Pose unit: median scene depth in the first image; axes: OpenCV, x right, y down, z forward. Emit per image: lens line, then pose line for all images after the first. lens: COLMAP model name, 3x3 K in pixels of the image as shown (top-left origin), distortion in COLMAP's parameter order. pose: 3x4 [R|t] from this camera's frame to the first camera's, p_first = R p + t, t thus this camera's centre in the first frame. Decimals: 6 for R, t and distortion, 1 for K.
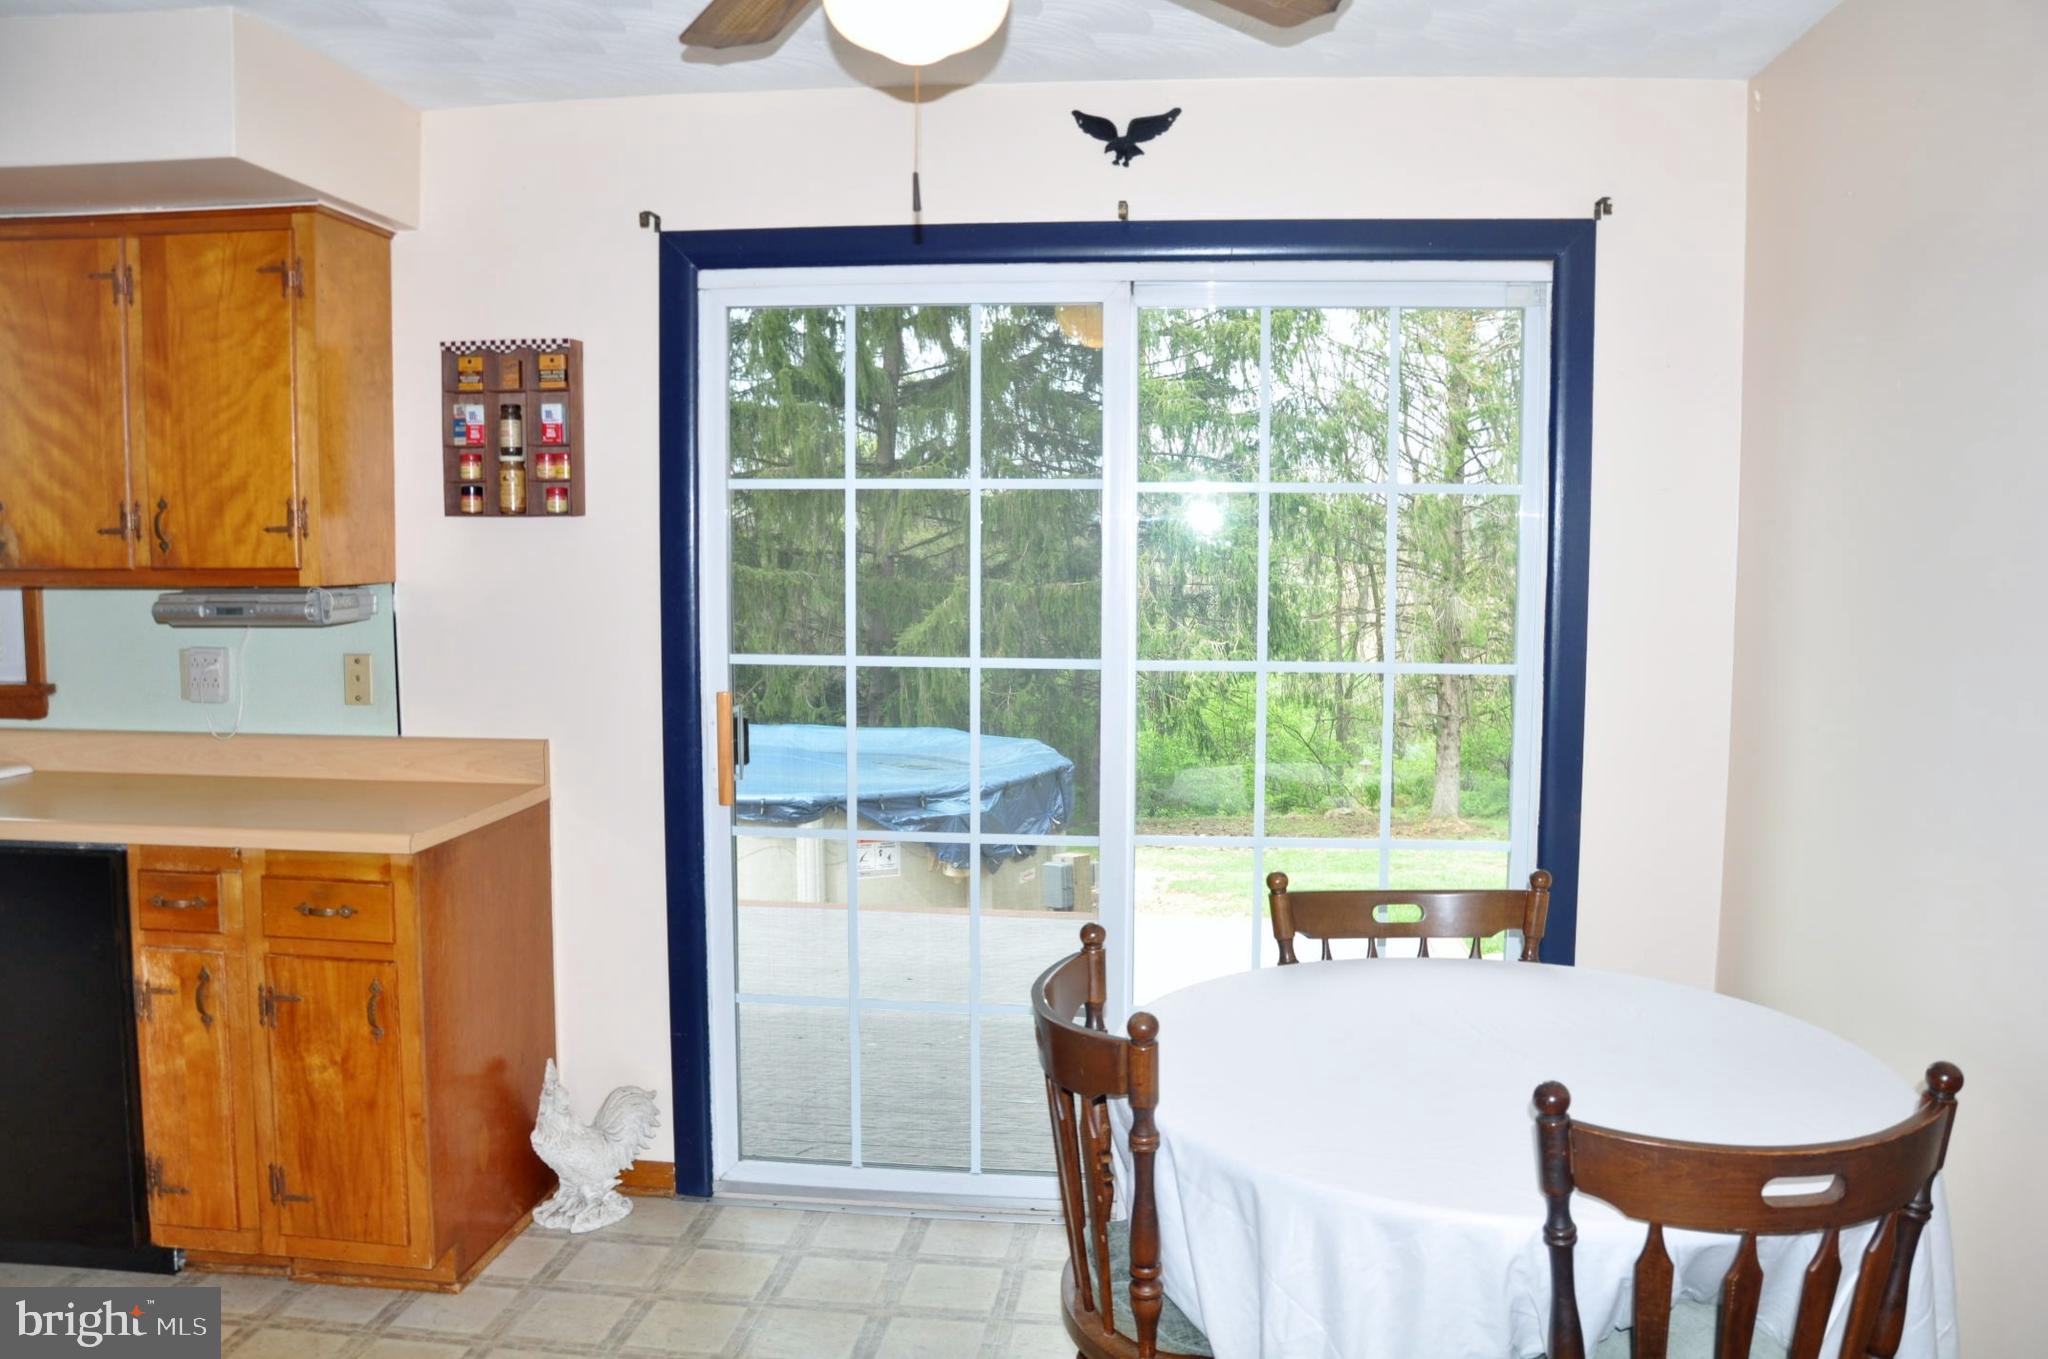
lens RADIAL K [[1613.3, 0, 1034.0], [0, 1613.3, 678.8], [0, 0, 1]] dist [-0.162459, 0.127323]
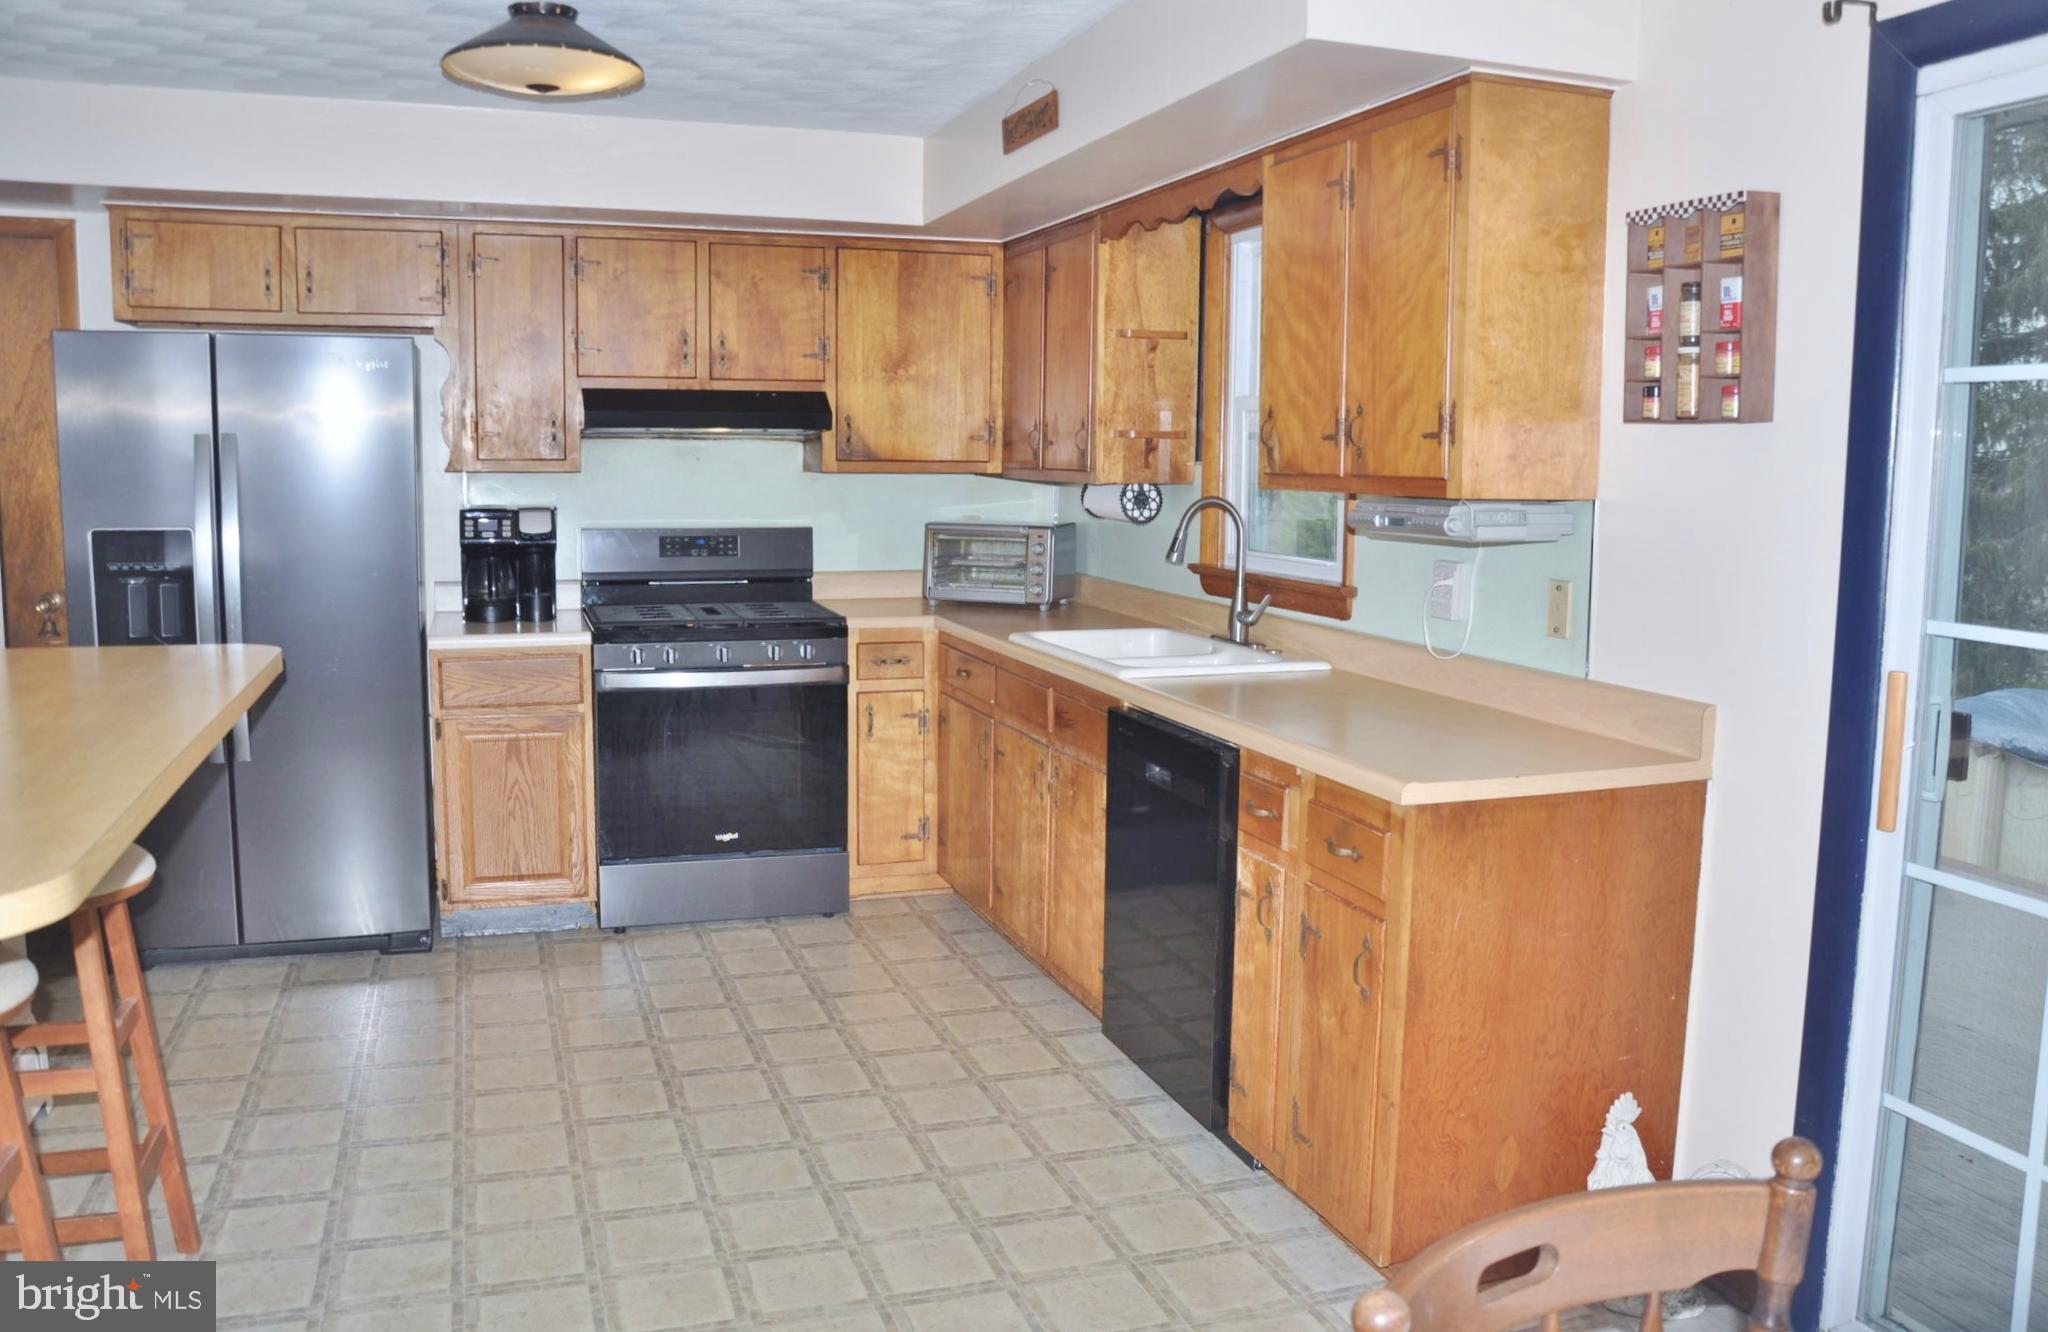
lens RADIAL K [[1627.8, 0, 1024.0], [0, 1627.8, 666.0], [0, 0, 1]] dist [-0.148973, 0.113261]
pose [[0.426153, 0.116719, -0.897090, 0.277228], [-0.083272, 0.992493, 0.089574, -0.025689], [0.900810, 0.036530, 0.432674, 0.374472]]
